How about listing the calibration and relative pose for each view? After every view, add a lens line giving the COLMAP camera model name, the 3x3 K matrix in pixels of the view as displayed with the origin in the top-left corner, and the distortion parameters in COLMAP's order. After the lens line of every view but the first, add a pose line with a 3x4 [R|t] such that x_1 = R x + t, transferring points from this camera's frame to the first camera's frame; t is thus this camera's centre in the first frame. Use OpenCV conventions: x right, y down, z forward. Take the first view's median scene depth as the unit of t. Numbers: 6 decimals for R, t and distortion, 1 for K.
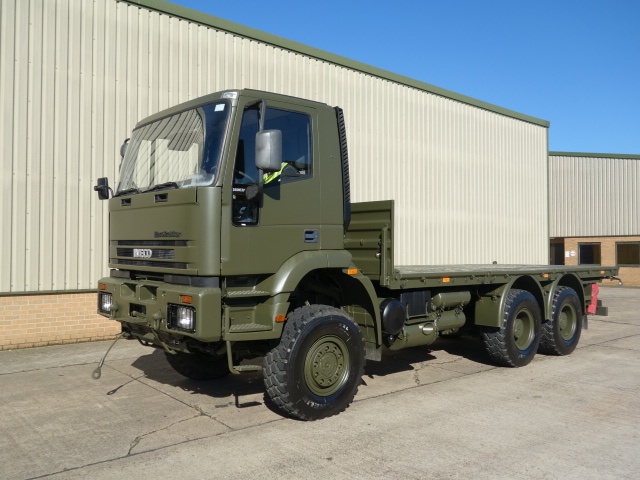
lens RADIAL K [[567.4, 0, 320.0], [0, 567.4, 240.0], [0, 0, 1]] dist [0.004101, -0.012874]
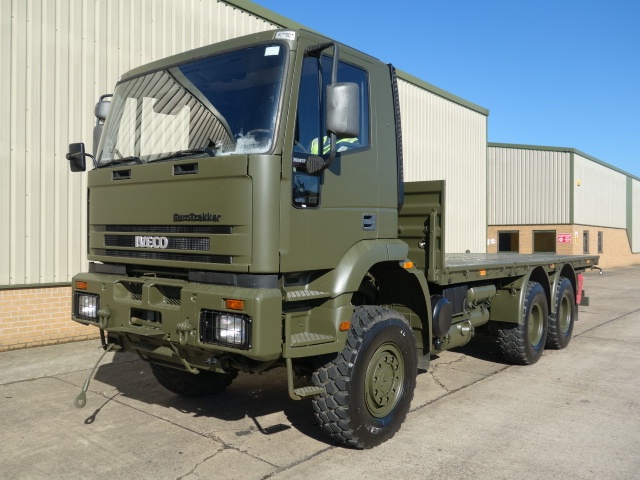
lens RADIAL K [[567.4, 0, 320.0], [0, 567.4, 240.0], [0, 0, 1]] dist [0.004101, -0.012874]
pose [[0.985263, 0.003603, 0.171008, -0.213710], [-0.007630, 0.999709, 0.022901, 0.001175], [-0.170876, -0.023868, 0.985003, 0.207723]]
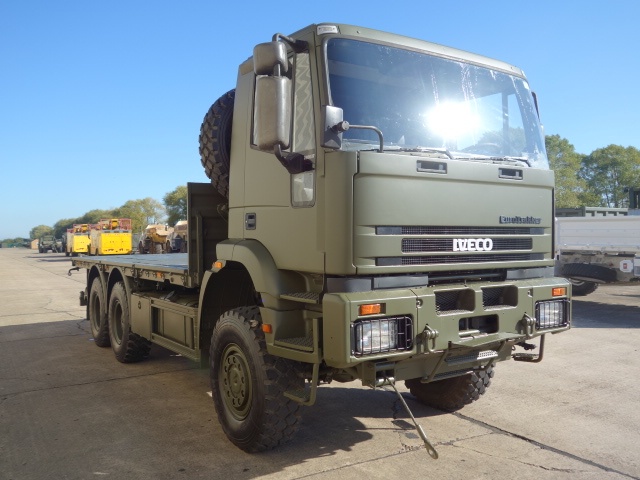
lens RADIAL K [[567.4, 0, 320.0], [0, 567.4, 240.0], [0, 0, 1]] dist [0.004101, -0.012874]
pose [[0.159669, -0.014243, 0.987068, -1.018710], [-0.005453, 0.999868, 0.015309, 0.007028], [-0.987156, -0.007827, 0.159570, 1.045974]]
